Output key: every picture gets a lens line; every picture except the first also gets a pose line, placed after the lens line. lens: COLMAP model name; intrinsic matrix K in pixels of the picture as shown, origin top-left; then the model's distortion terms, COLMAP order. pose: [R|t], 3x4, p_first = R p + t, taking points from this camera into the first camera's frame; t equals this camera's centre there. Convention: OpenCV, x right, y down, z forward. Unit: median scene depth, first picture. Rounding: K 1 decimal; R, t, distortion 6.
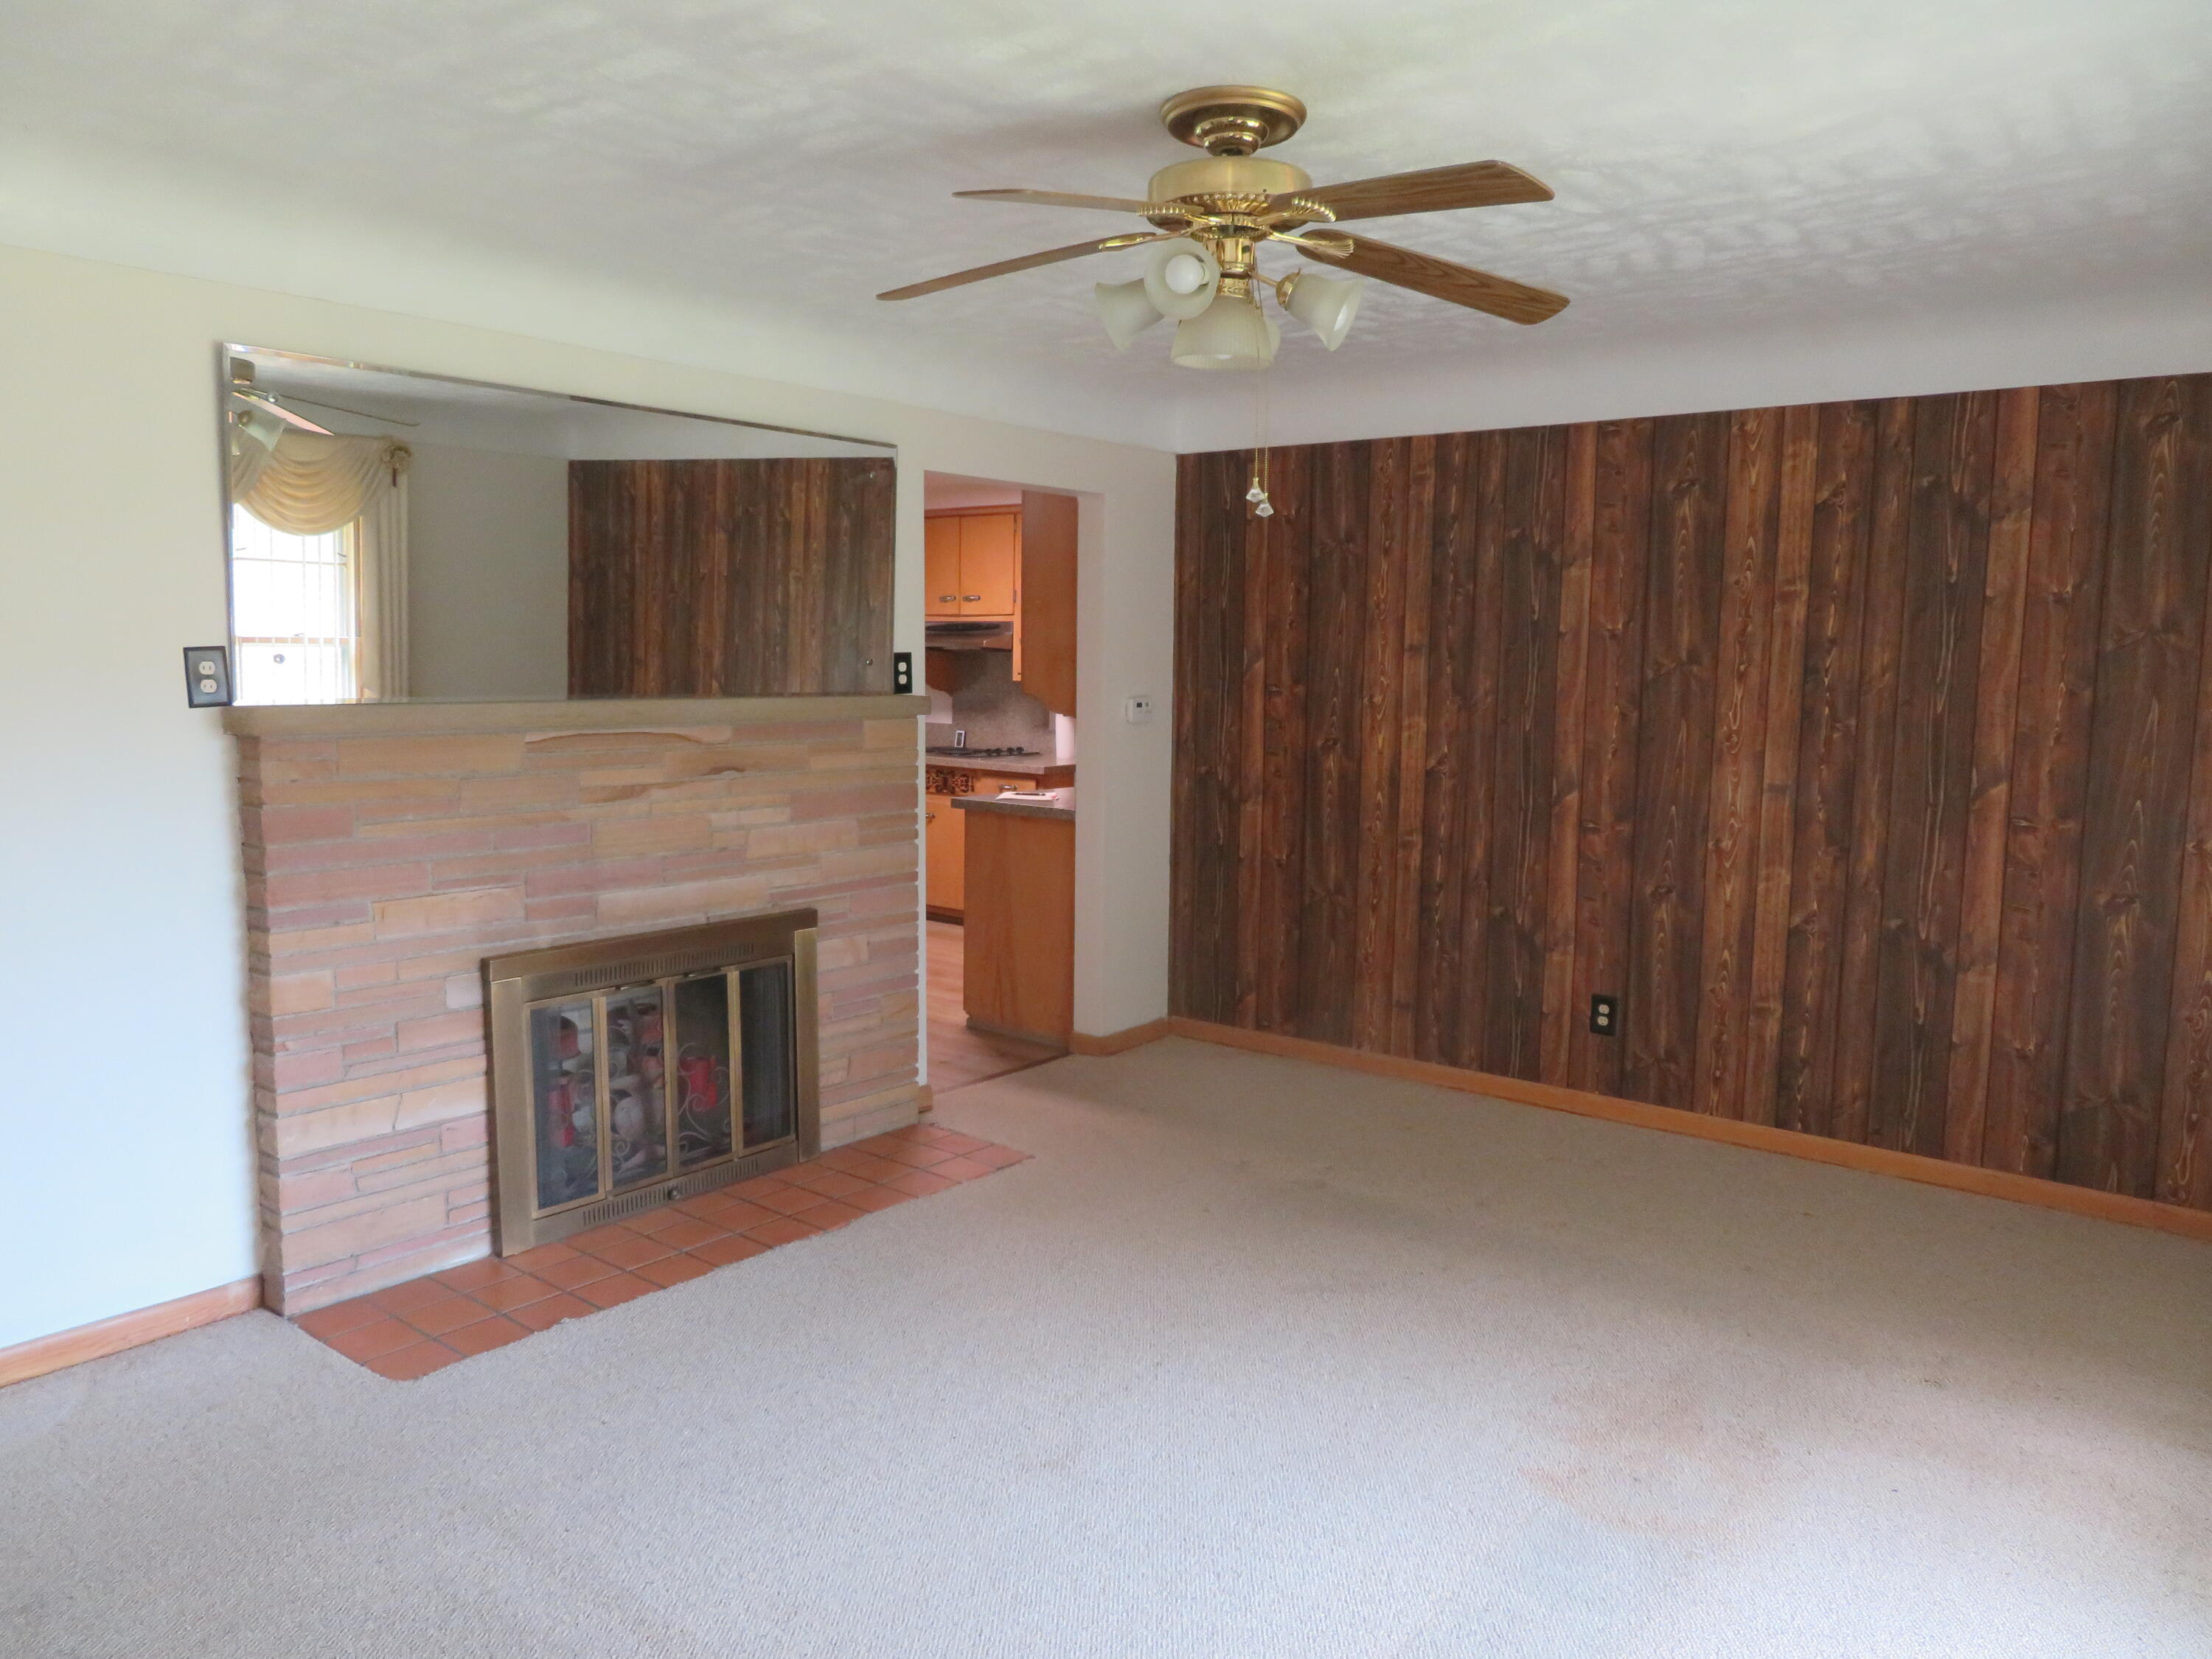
lens RADIAL K [[1600.0, 0, 1097.3], [0, 1600.0, 831.9], [0, 0, 1]] dist [-0.007293, 0.000312]
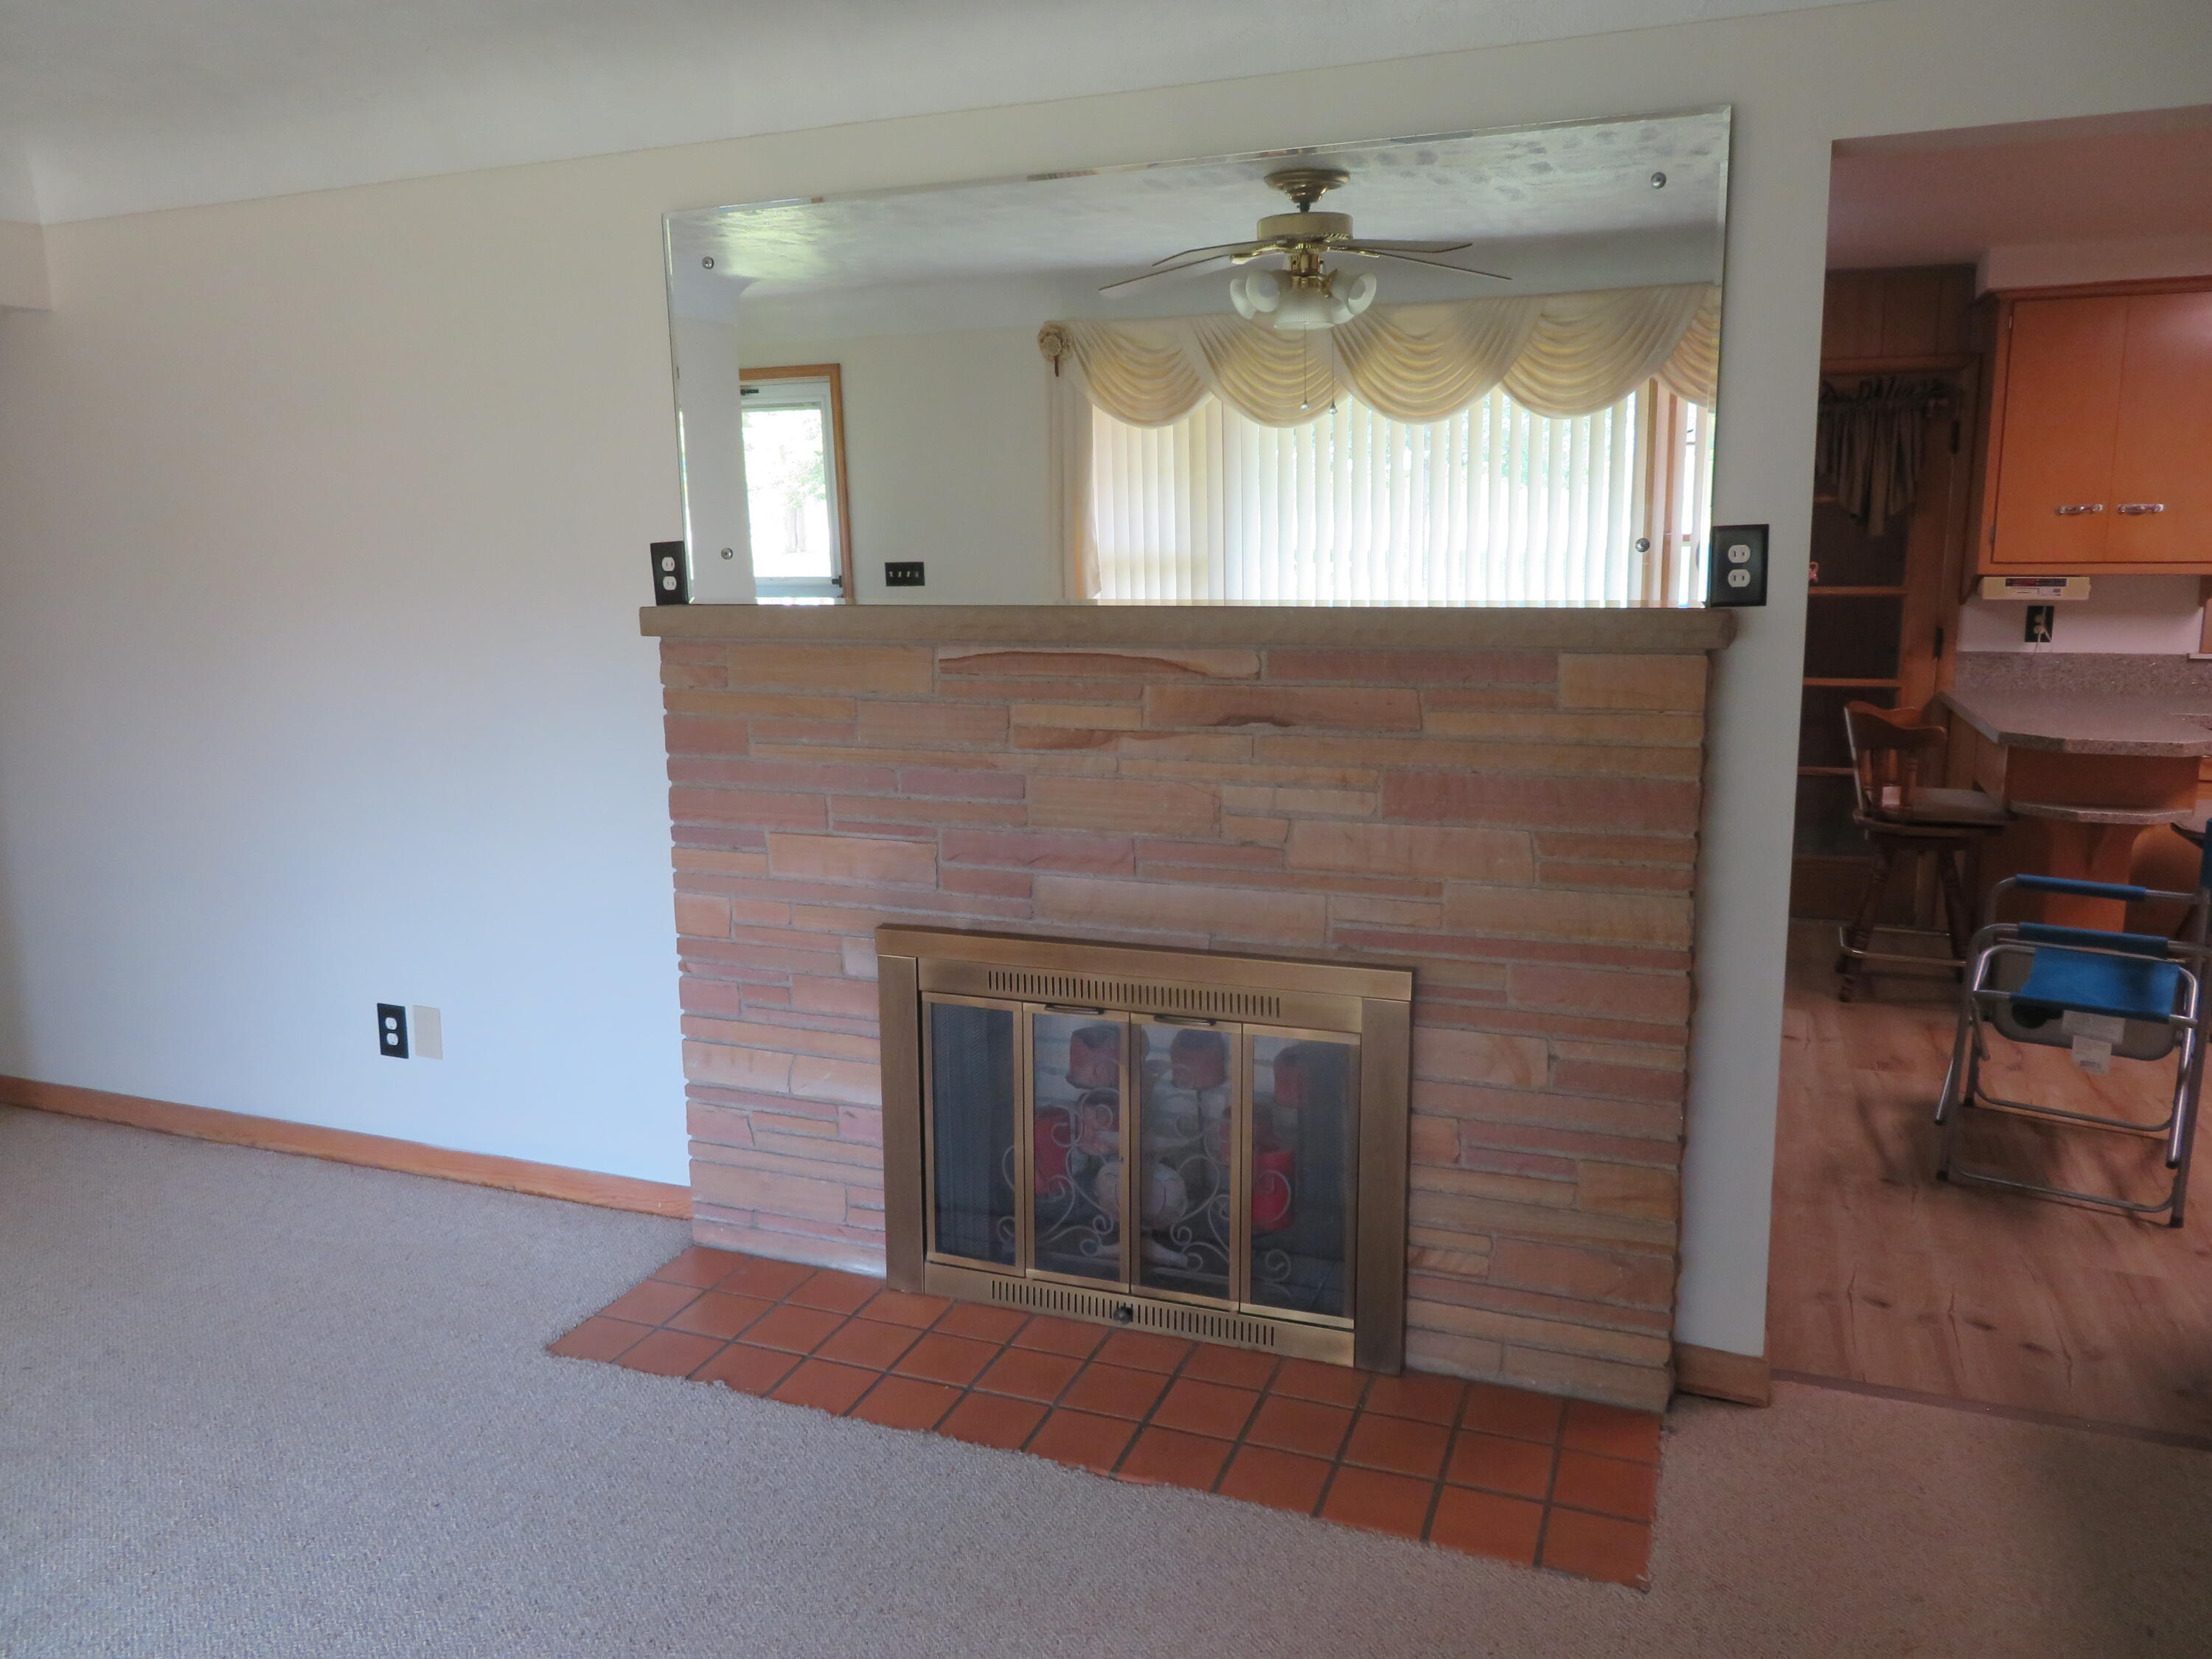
lens RADIAL K [[1600.0, 0, 1097.3], [0, 1600.0, 831.9], [0, 0, 1]] dist [-0.007293, 0.000312]
pose [[0.296283, 0.156600, -0.942175, 0.374482], [-0.089074, 0.986698, 0.135989, -0.080506], [0.950938, 0.043632, 0.306290, 0.794987]]
